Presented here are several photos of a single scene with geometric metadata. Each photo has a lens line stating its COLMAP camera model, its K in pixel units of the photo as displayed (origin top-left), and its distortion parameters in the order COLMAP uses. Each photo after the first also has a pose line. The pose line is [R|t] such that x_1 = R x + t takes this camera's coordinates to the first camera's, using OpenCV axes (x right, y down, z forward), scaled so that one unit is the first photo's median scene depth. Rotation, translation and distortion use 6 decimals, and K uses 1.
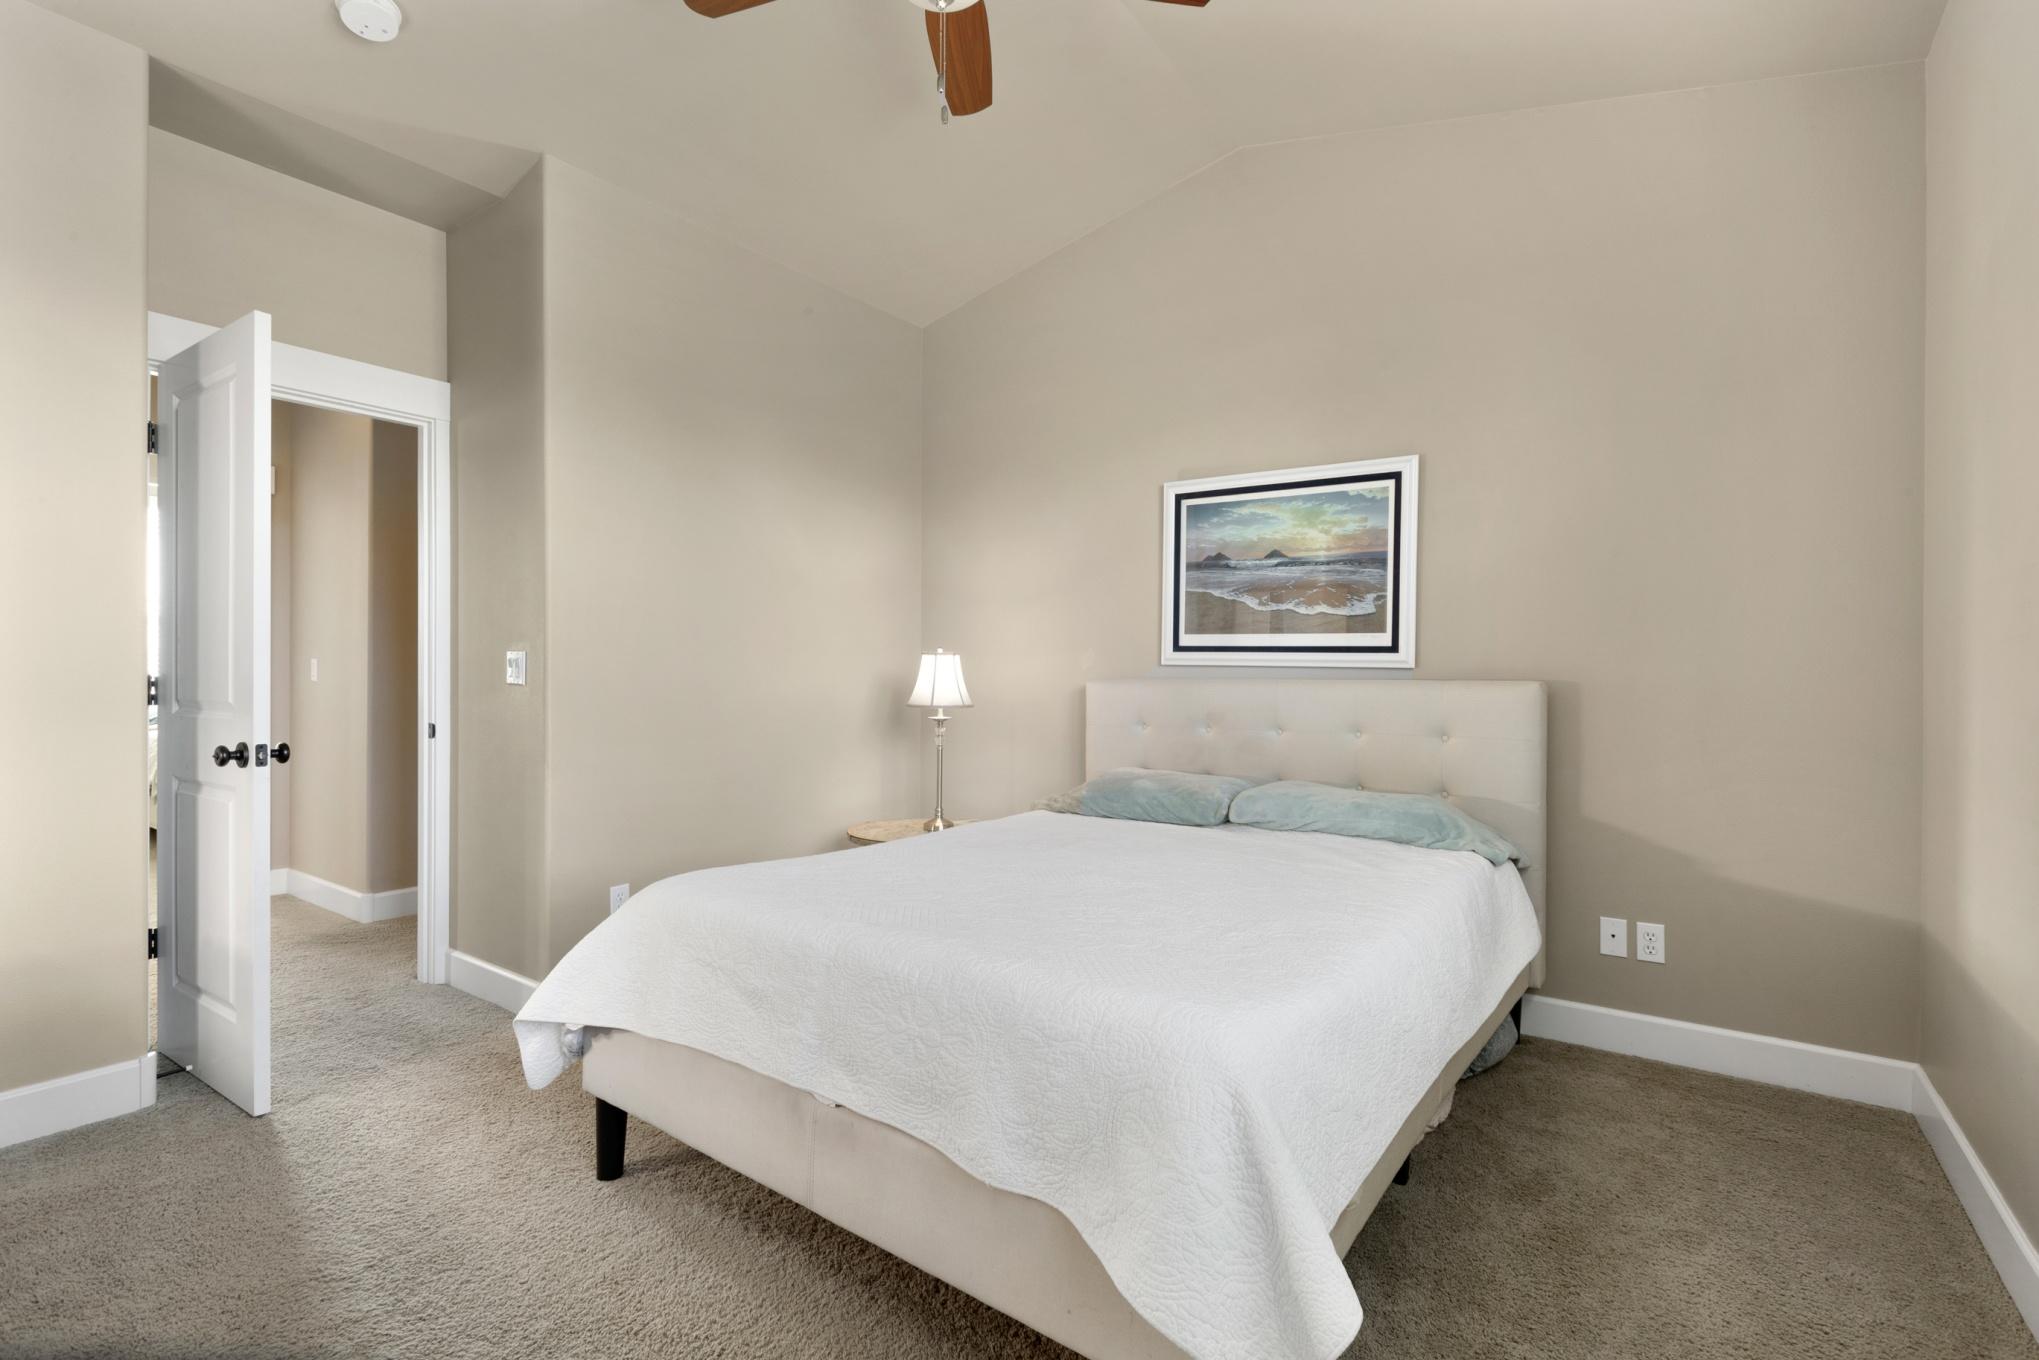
lens RADIAL K [[955.5, 0, 1007.2], [0, 955.5, 678.0], [0, 0, 1]] dist [0.000009, 0.000989]
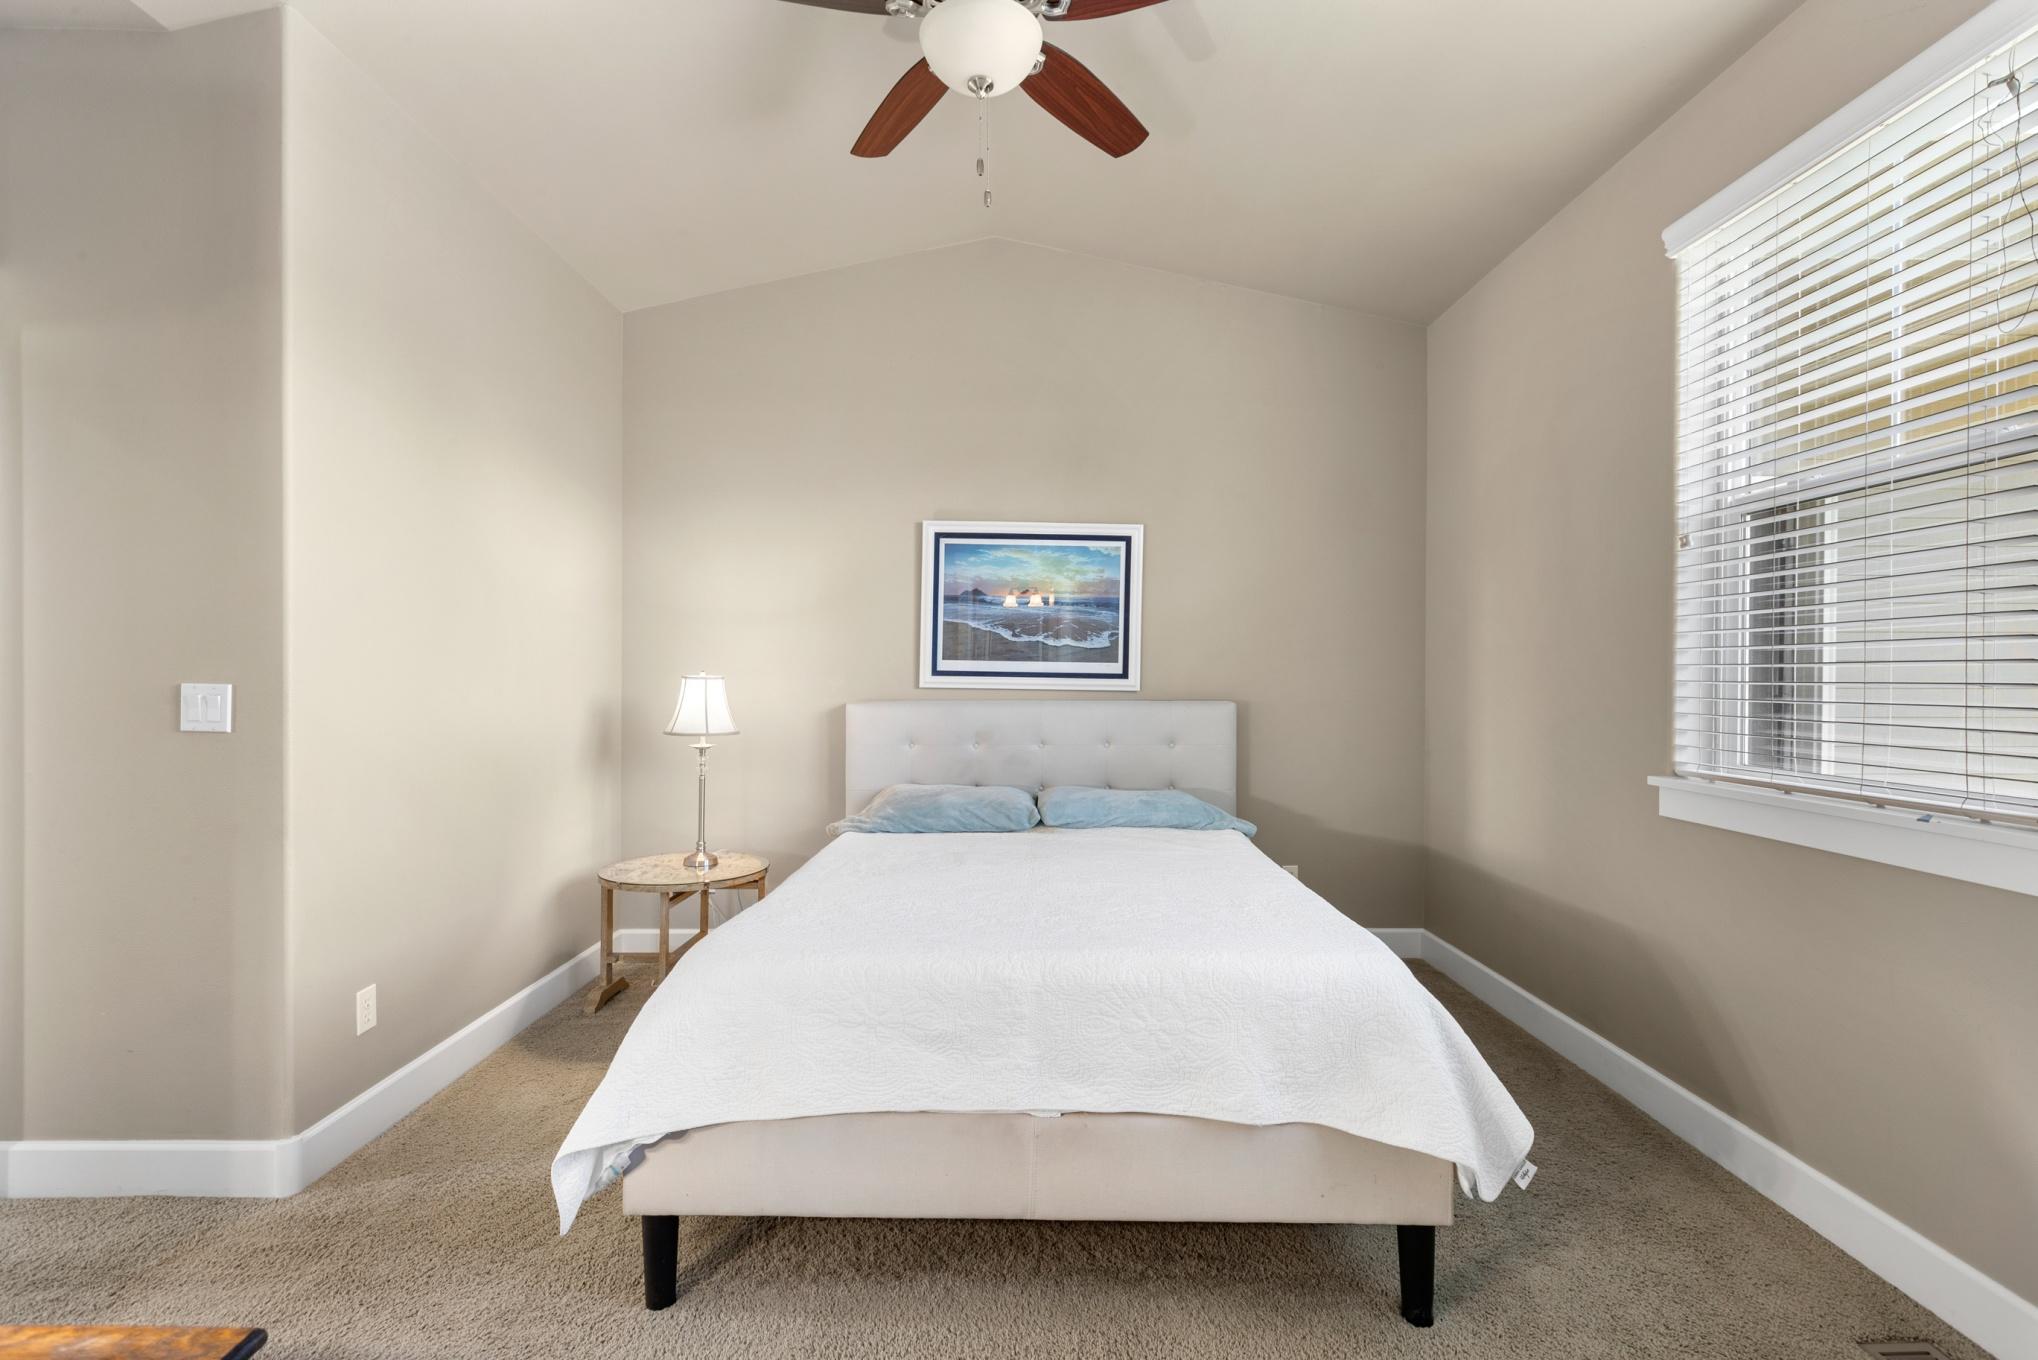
lens RADIAL K [[955.0, 0, 1009.3], [0, 955.0, 681.6], [0, 0, 1]] dist [0.000009, 0.000989]
pose [[0.799159, -0.009452, 0.601045, -0.461899], [0.005009, 0.999946, 0.009065, -0.033796], [-0.601099, -0.004234, 0.799163, 0.079885]]
